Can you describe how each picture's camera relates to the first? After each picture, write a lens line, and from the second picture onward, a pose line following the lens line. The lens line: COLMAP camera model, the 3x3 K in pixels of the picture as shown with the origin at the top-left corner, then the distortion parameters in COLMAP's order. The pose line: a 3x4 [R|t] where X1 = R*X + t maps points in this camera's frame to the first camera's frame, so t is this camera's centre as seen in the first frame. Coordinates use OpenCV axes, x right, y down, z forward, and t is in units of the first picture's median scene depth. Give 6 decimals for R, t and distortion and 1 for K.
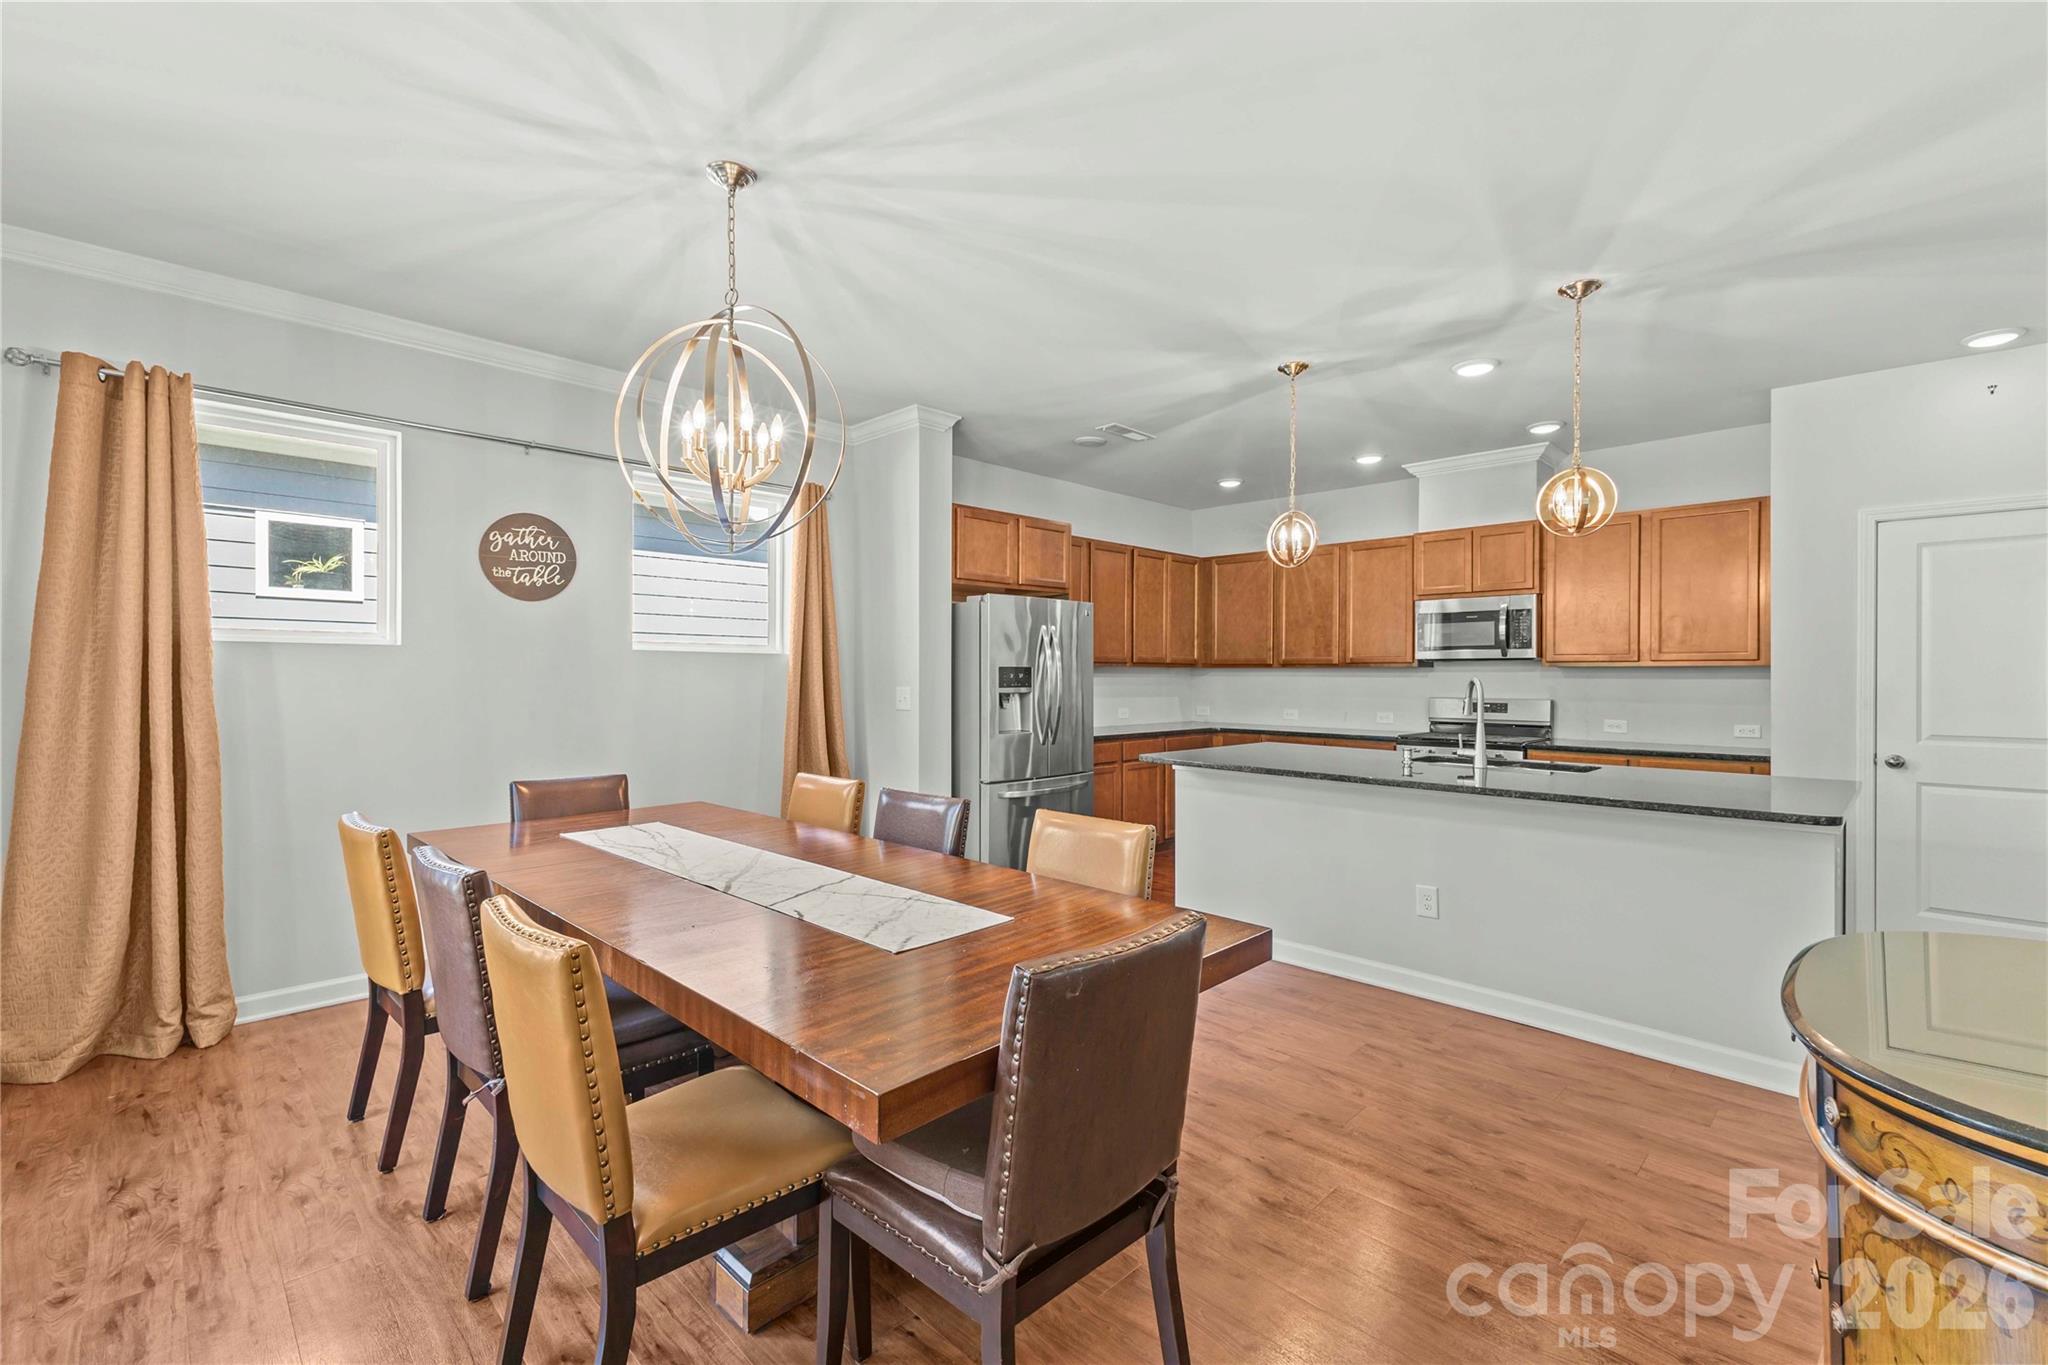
lens RADIAL K [[894.3, 0, 1025.7], [0, 894.3, 678.8], [0, 0, 1]] dist [0.012045, 0.000036]
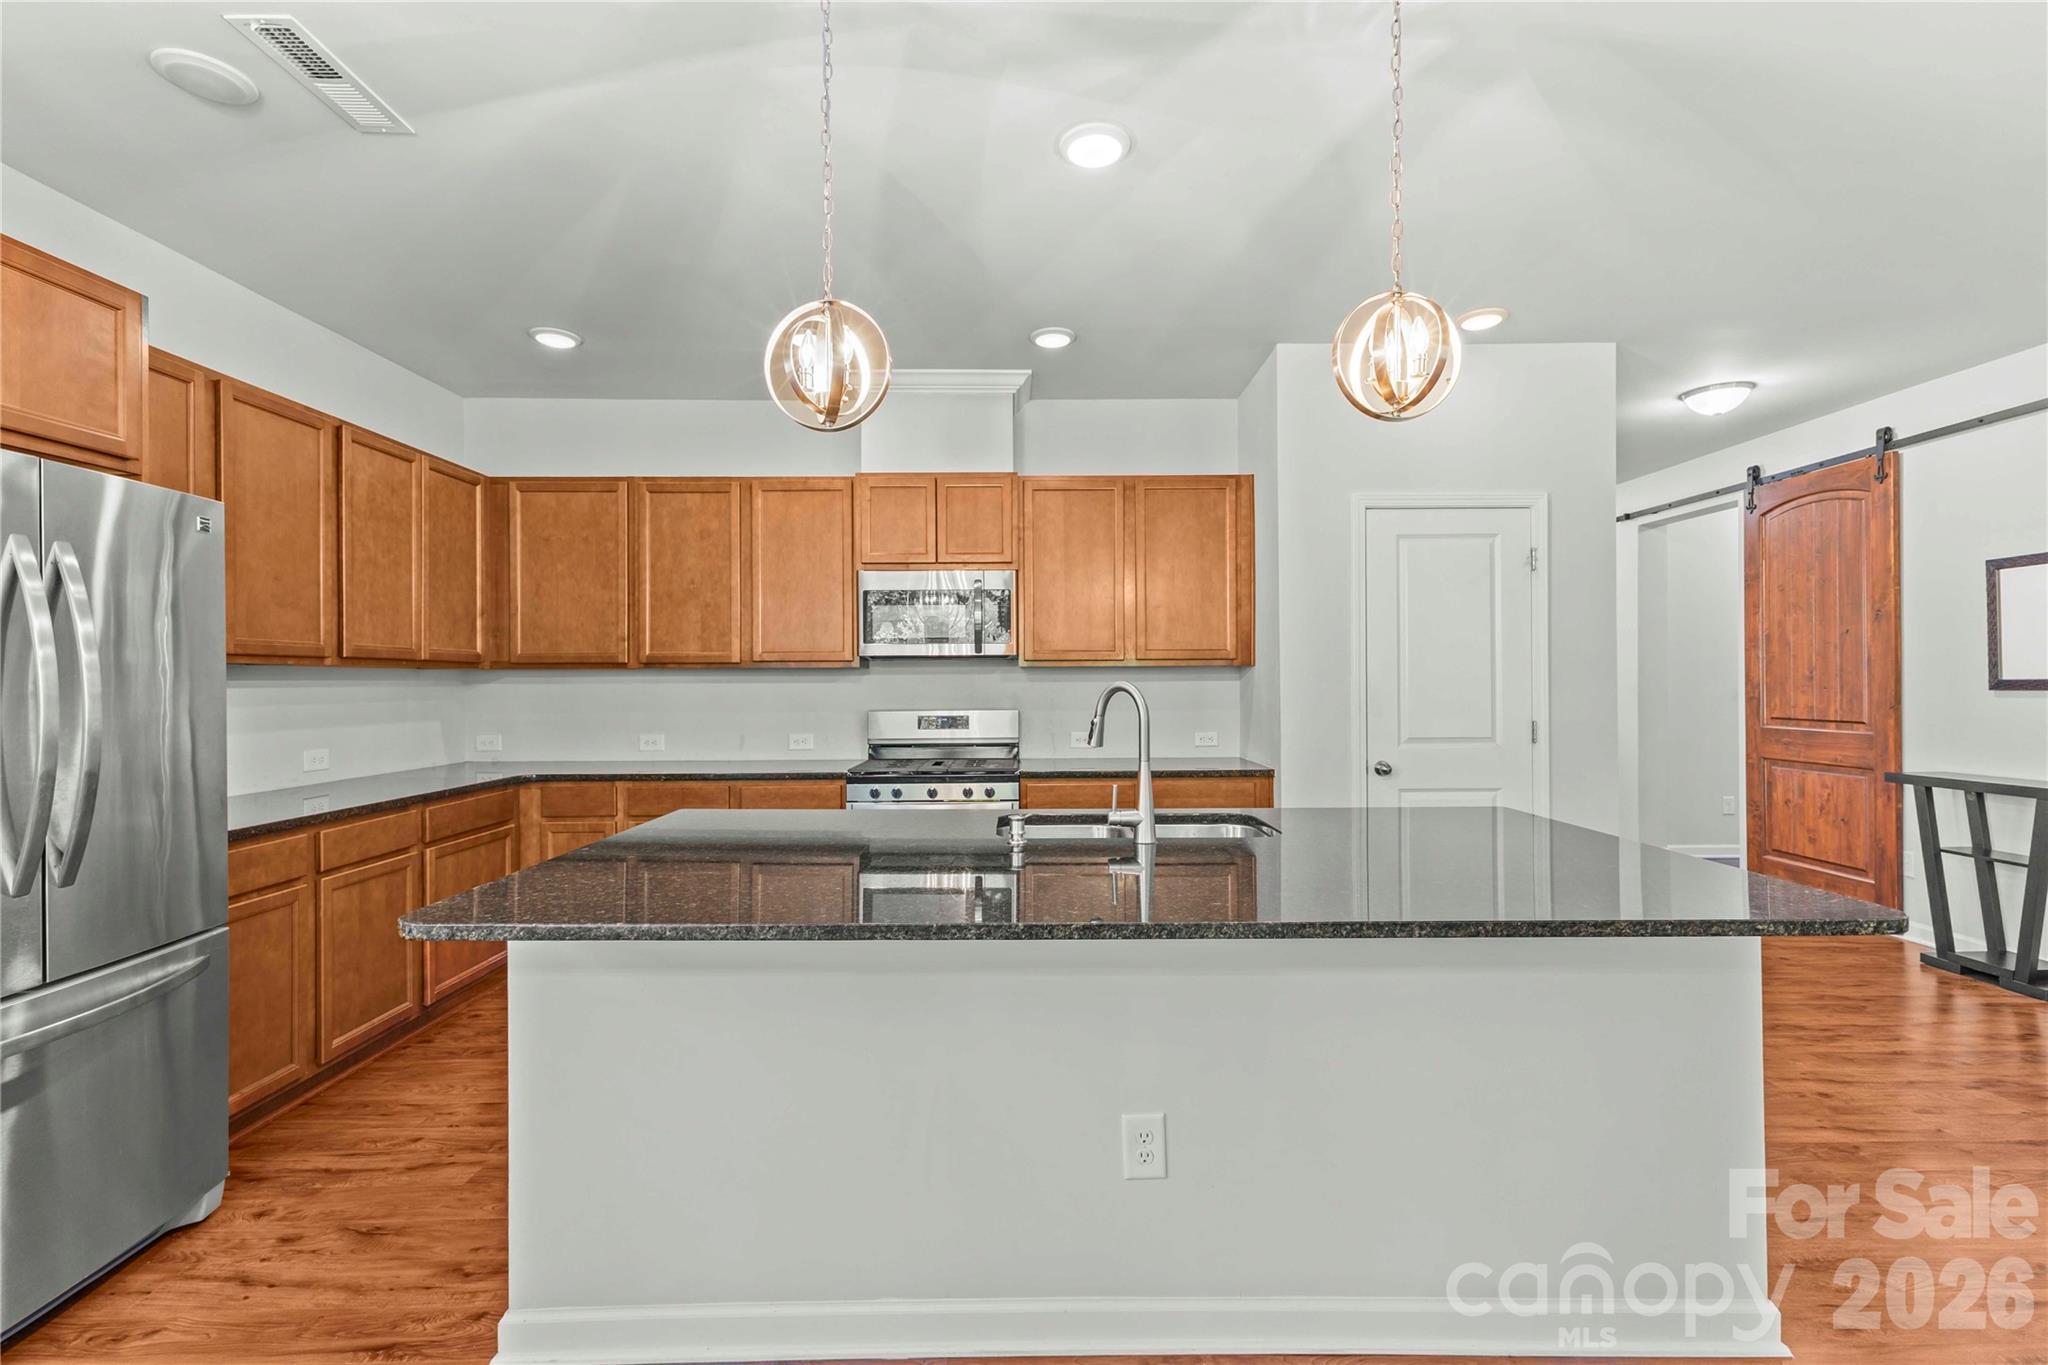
lens RADIAL K [[894.3, 0, 1025.7], [0, 894.3, 678.8], [0, 0, 1]] dist [0.012045, 0.000036]
pose [[0.706203, -0.006025, 0.707983, 0.036783], [0.011302, 0.999932, -0.002764, -0.000881], [-0.707919, 0.009954, 0.706224, 0.405908]]
